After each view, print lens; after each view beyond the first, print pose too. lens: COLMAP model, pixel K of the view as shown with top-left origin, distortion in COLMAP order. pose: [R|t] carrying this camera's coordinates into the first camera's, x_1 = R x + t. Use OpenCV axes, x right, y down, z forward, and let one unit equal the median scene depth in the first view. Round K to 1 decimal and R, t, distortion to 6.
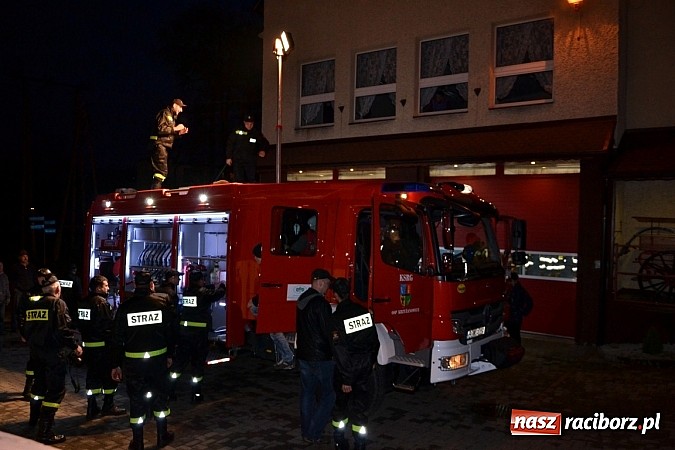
lens RADIAL K [[520.7, 0, 331.8], [0, 520.7, 223.5], [0, 0, 1]] dist [-0.036588, 0.006595]
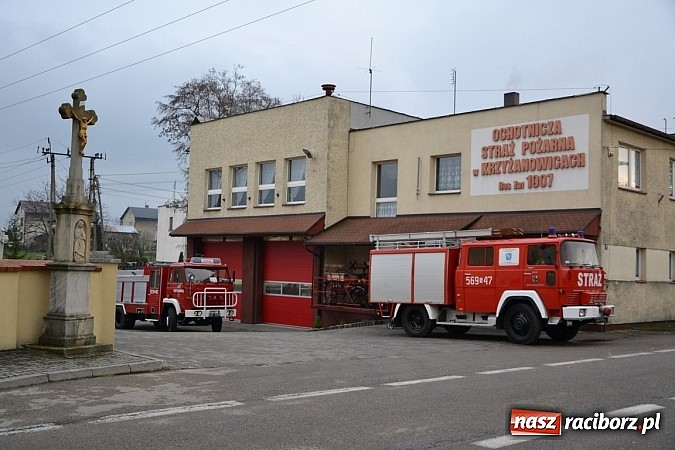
lens RADIAL K [[744.8, 0, 337.5], [0, 744.8, 225.0], [0, 0, 1]] dist [-0.022464, 0.004223]
pose [[0.985636, -0.007597, -0.168711, 1.162649], [-0.003262, 0.997945, -0.063992, 0.022118], [0.168851, 0.063623, 0.983586, -1.940710]]
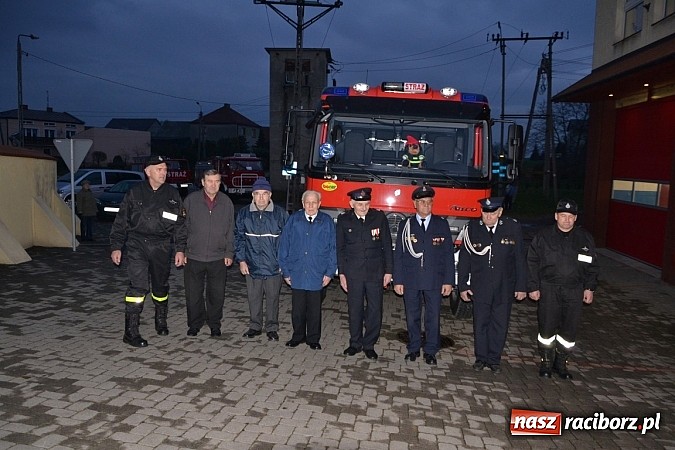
lens RADIAL K [[530.8, 0, 335.3], [0, 530.8, 223.5], [0, 0, 1]] dist [-0.028535, 0.010253]
pose [[0.496037, 0.092280, -0.863384, 0.717089], [-0.028694, 0.995536, 0.089919, 0.063545], [0.867827, -0.019829, 0.496470, 0.301890]]
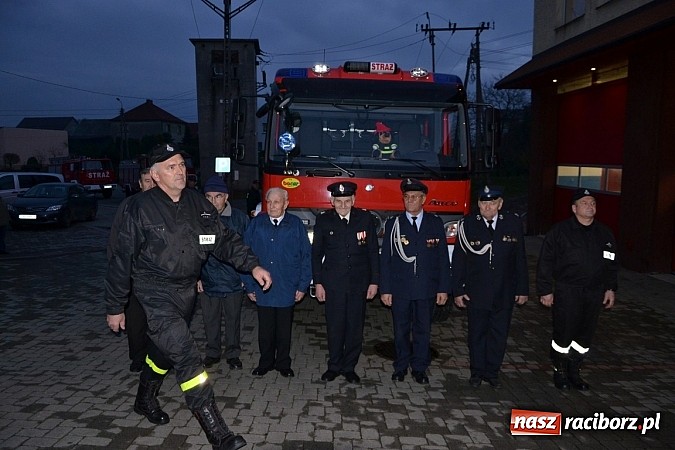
lens RADIAL K [[529.3, 0, 333.3], [0, 529.3, 222.6], [0, 0, 1]] dist [-0.031957, -0.003837]
pose [[0.604710, 0.075925, -0.792819, 0.621955], [0.003299, 0.995198, 0.097822, 0.064093], [0.796439, -0.061770, 0.601556, 0.316192]]
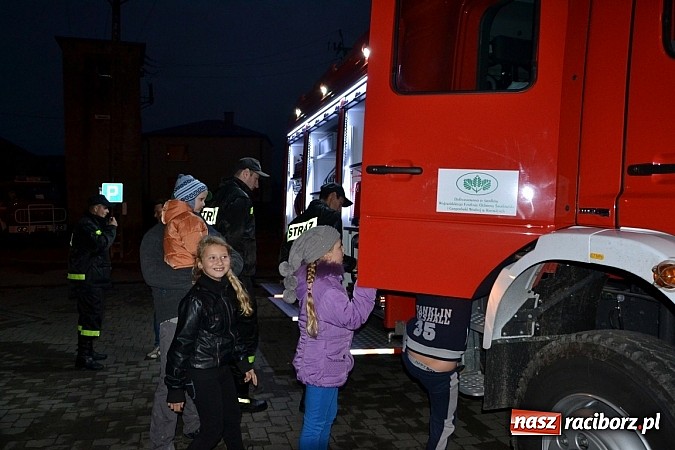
lens RADIAL K [[524.9, 0, 337.5], [0, 524.9, 225.0], [0, 0, 1]] dist [-0.050696, -0.000316]
pose [[0.797000, 0.010997, -0.603879, 0.051694], [0.009704, 0.999472, 0.031009, 0.096521], [0.603901, -0.030574, 0.796472, 0.445917]]
